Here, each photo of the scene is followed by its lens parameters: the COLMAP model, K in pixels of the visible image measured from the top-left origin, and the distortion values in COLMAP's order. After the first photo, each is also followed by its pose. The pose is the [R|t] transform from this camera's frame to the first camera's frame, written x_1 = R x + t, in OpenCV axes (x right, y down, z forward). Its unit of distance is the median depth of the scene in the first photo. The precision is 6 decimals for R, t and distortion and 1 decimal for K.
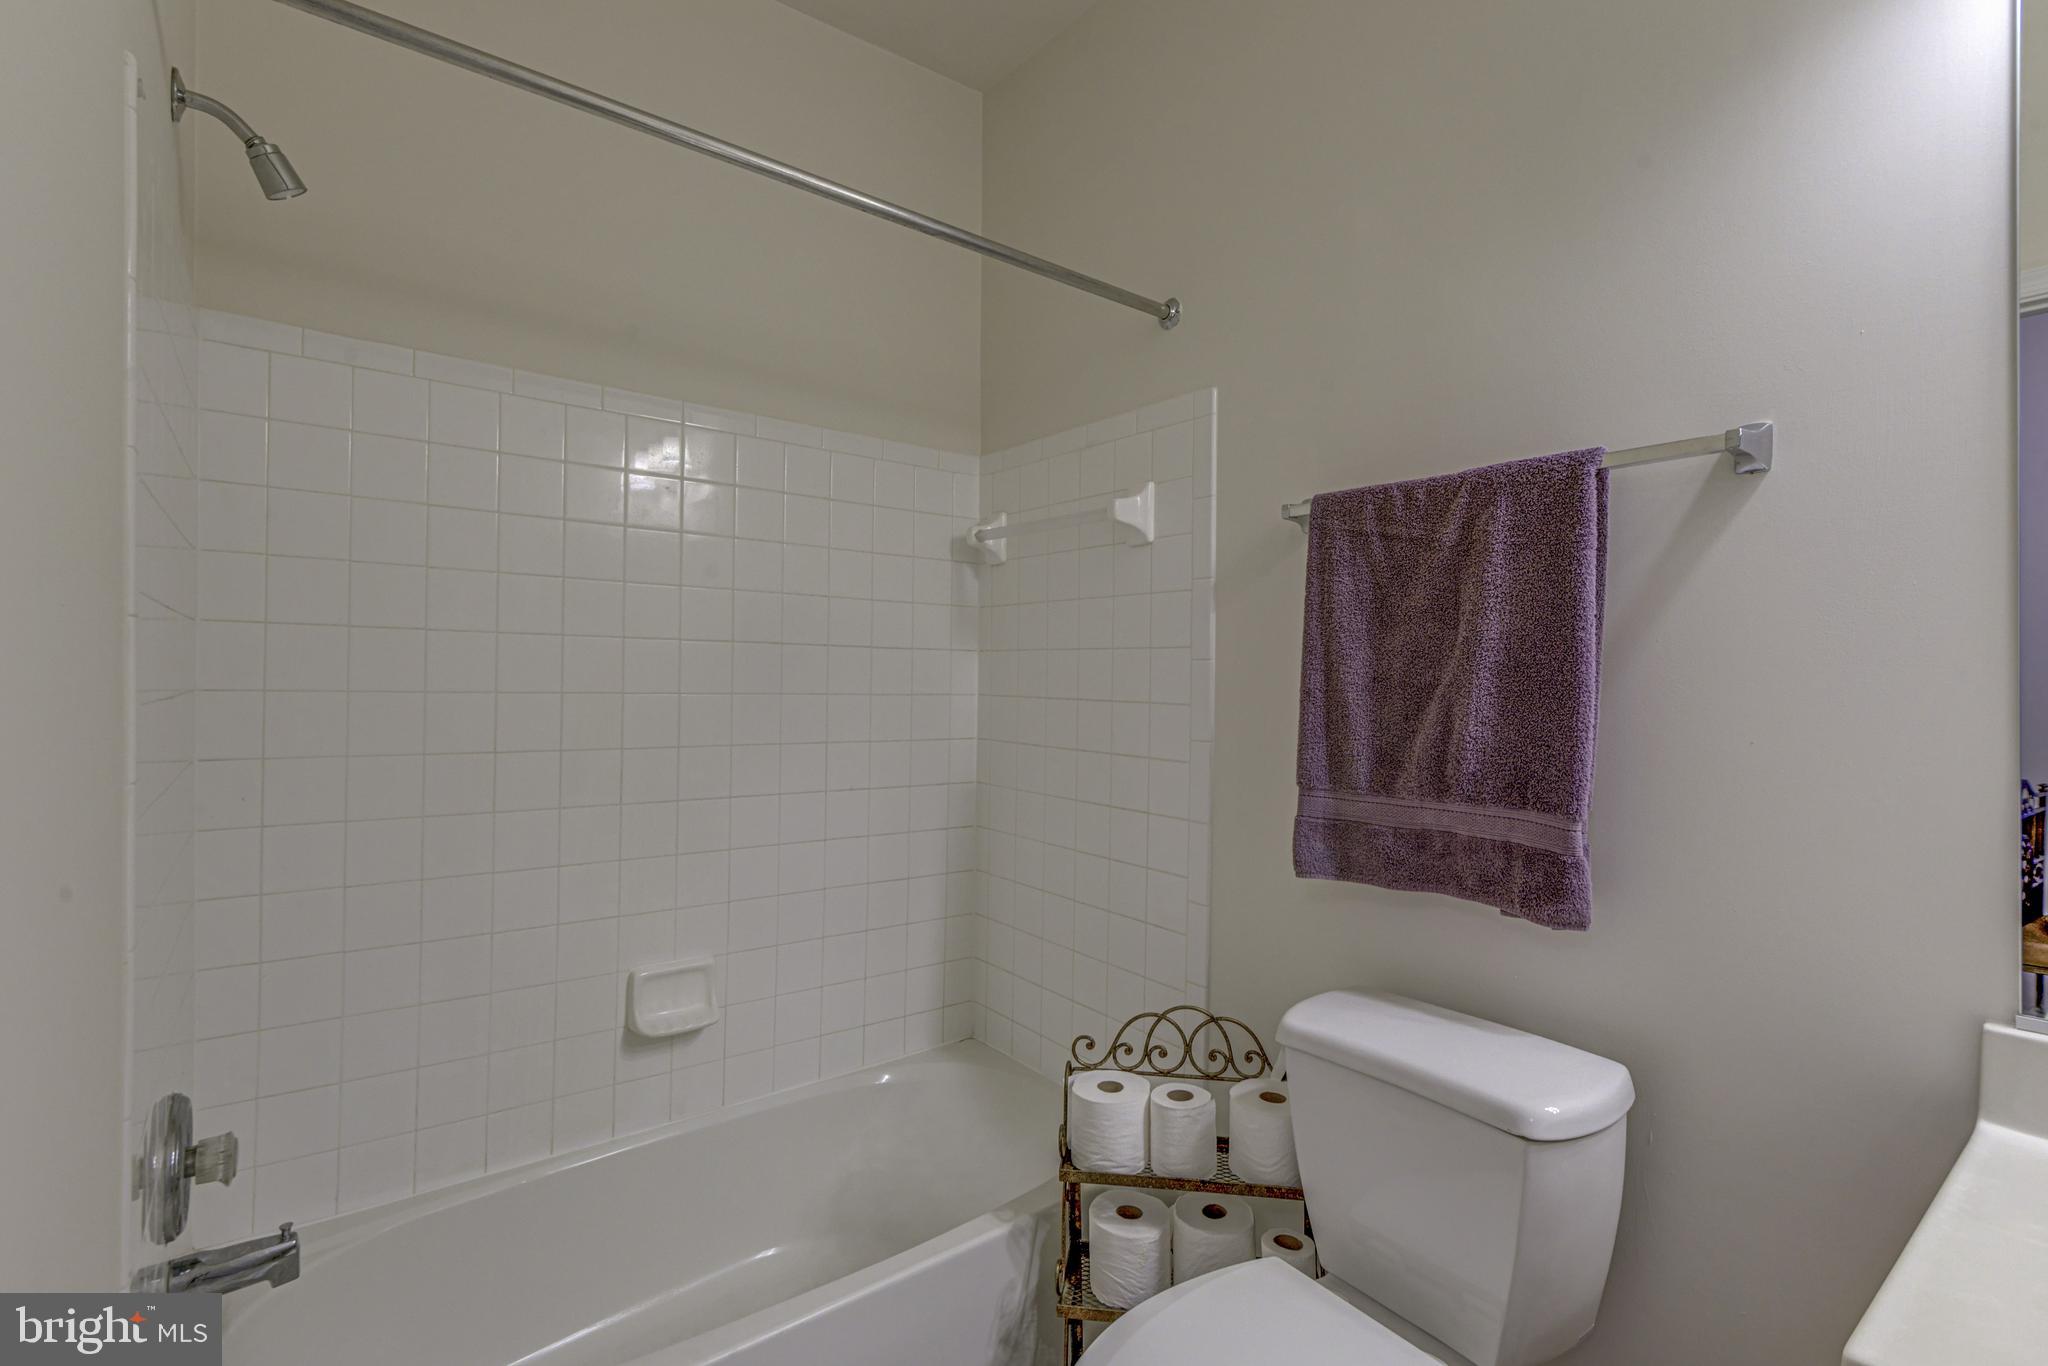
lens RADIAL K [[935.6, 0, 1022.5], [0, 935.6, 666.8], [0, 0, 1]] dist [0.003289, 0.000099]
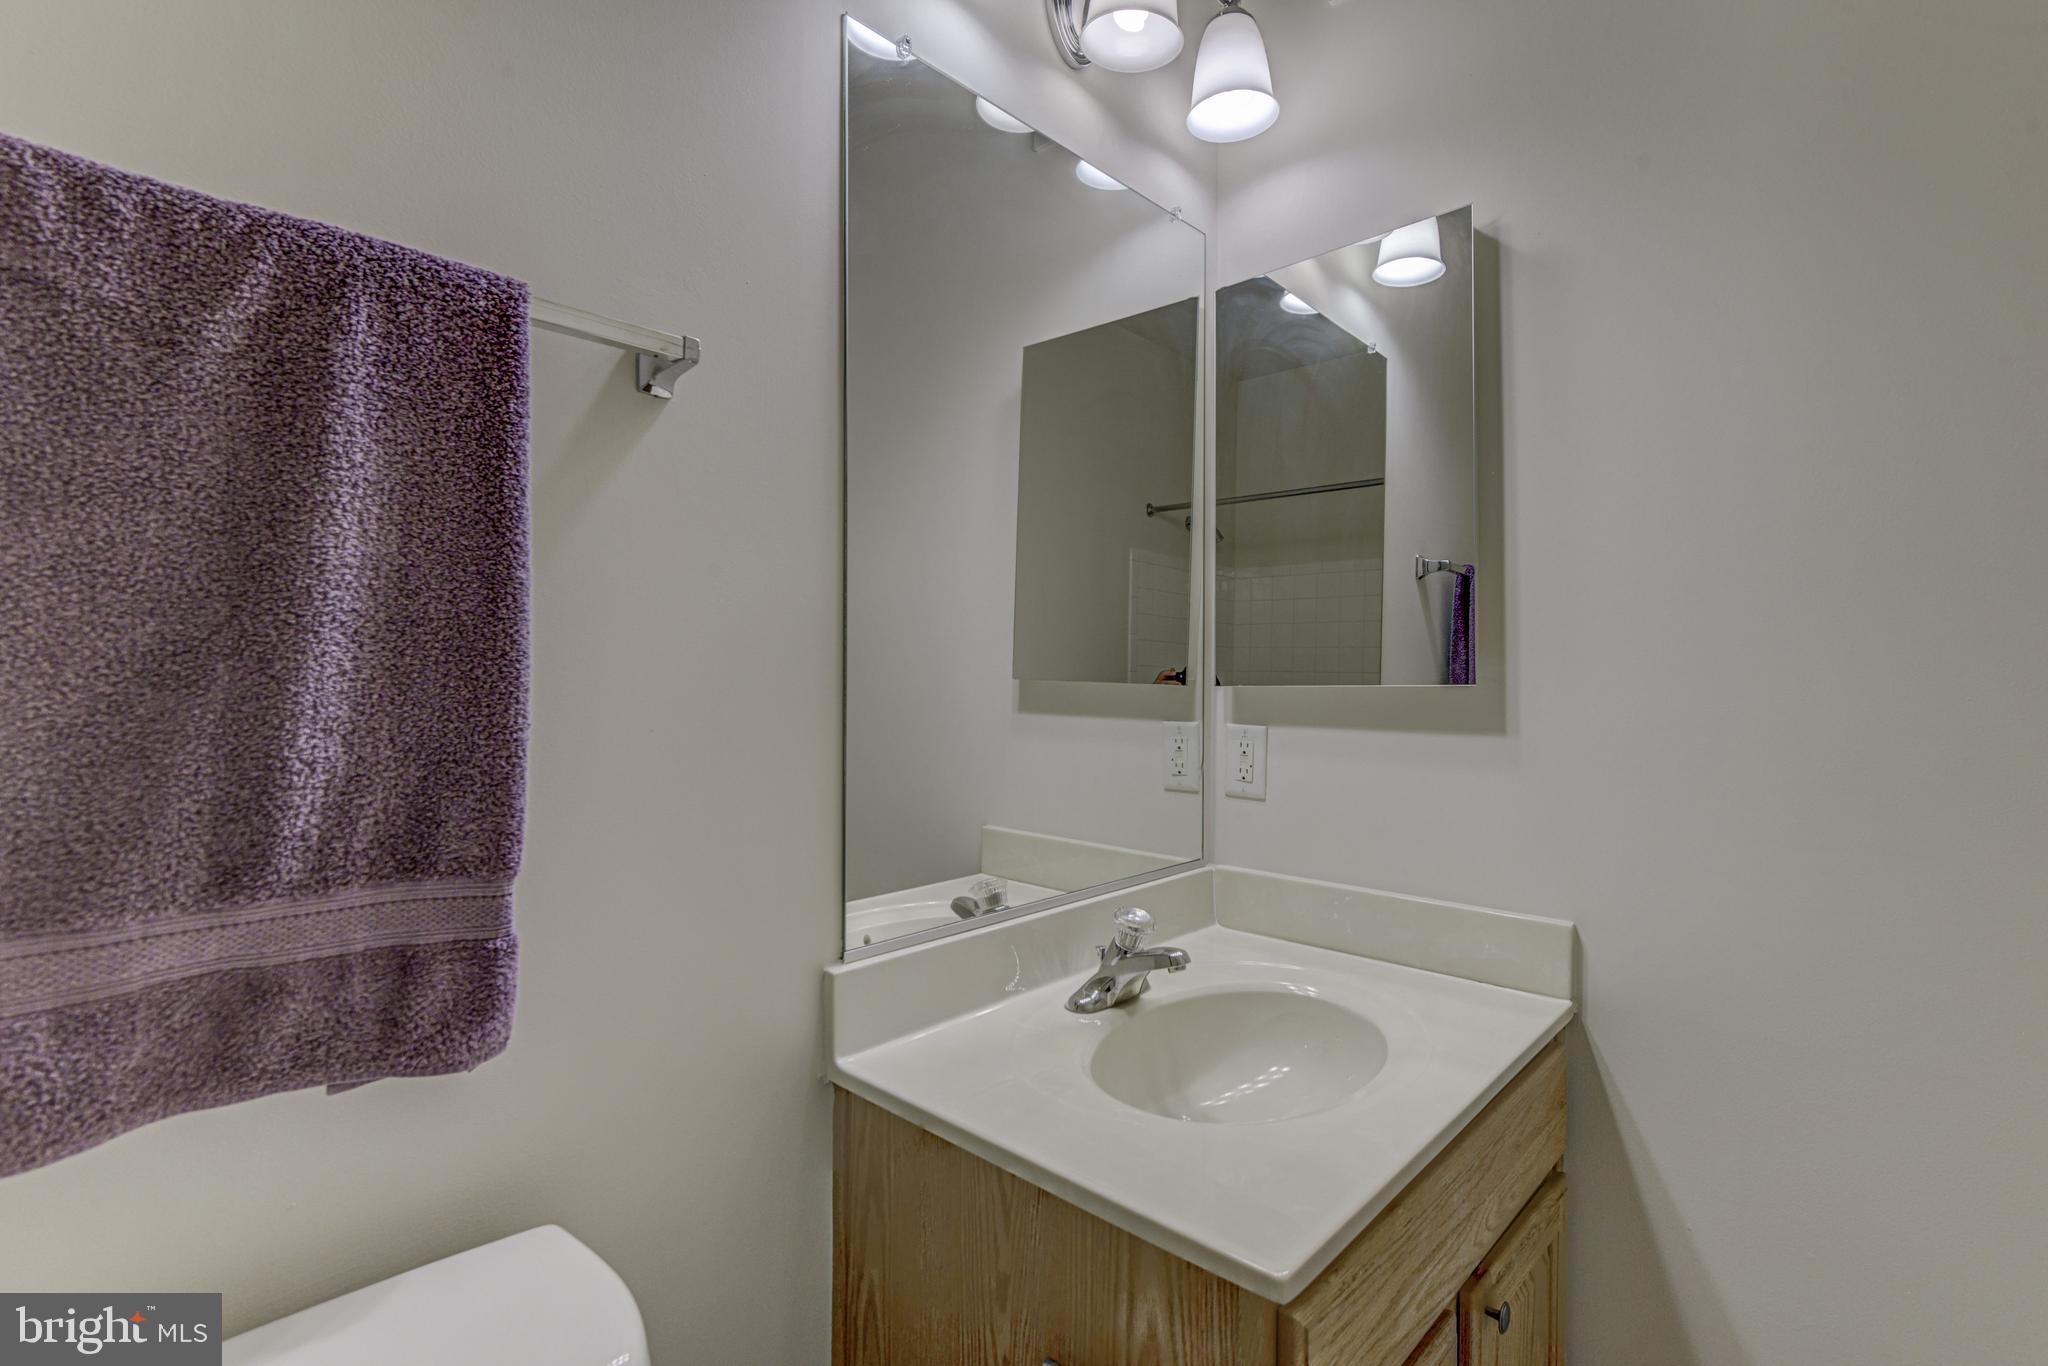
lens RADIAL K [[935.6, 0, 1022.5], [0, 935.6, 666.8], [0, 0, 1]] dist [0.003289, 0.000099]
pose [[-0.150551, -0.005176, 0.988589, -0.062300], [-0.017342, 0.999846, 0.002594, 0.017930], [-0.988450, -0.016753, -0.150617, 0.710502]]
